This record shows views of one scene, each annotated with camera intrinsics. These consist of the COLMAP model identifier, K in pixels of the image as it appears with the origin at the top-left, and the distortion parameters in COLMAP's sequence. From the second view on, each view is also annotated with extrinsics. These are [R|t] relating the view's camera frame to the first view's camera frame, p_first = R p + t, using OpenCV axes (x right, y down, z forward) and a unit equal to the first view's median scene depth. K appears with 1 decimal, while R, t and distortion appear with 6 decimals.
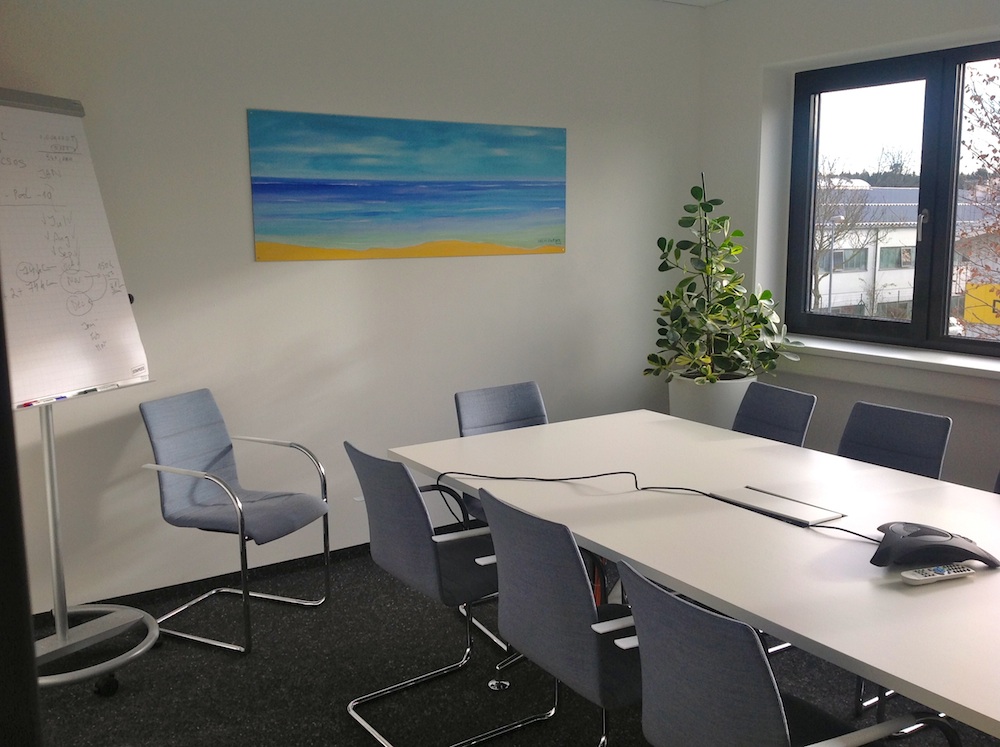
lens RADIAL K [[965.2, 0, 500.0], [0, 965.2, 373.5], [0, 0, 1]] dist [0.195946, -0.401302]
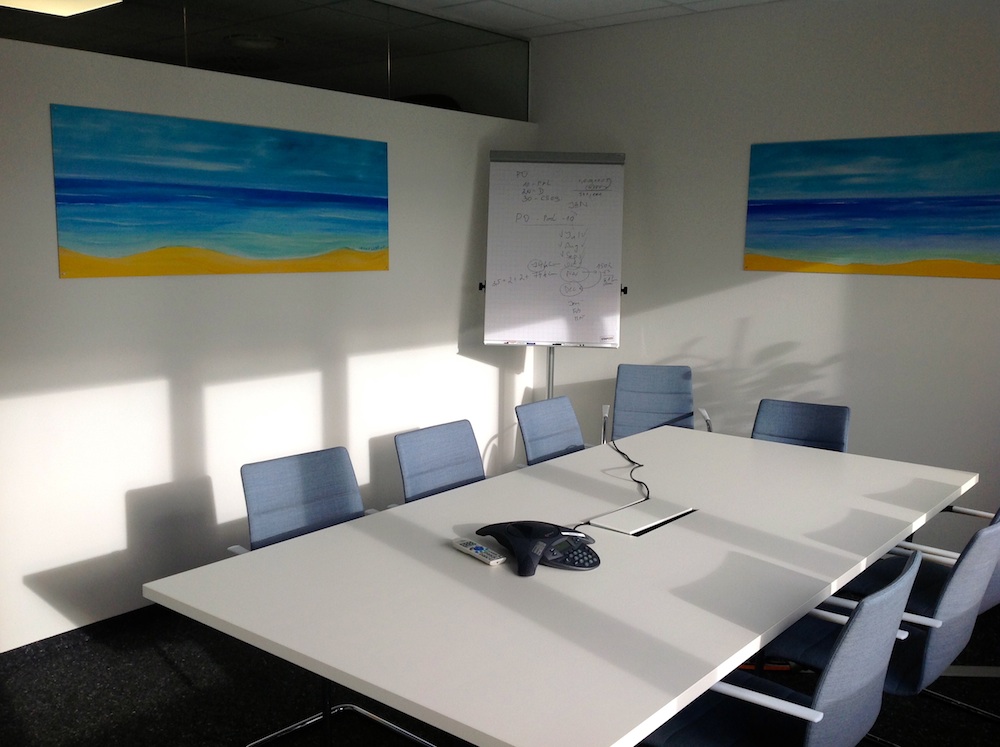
lens RADIAL K [[965.2, 0, 500.0], [0, 965.2, 373.5], [0, 0, 1]] dist [0.195946, -0.401302]
pose [[0.298418, 0.151154, -0.942390, 0.784933], [-0.165073, 0.980674, 0.105023, -0.064304], [0.940052, 0.124223, 0.317602, 0.339677]]
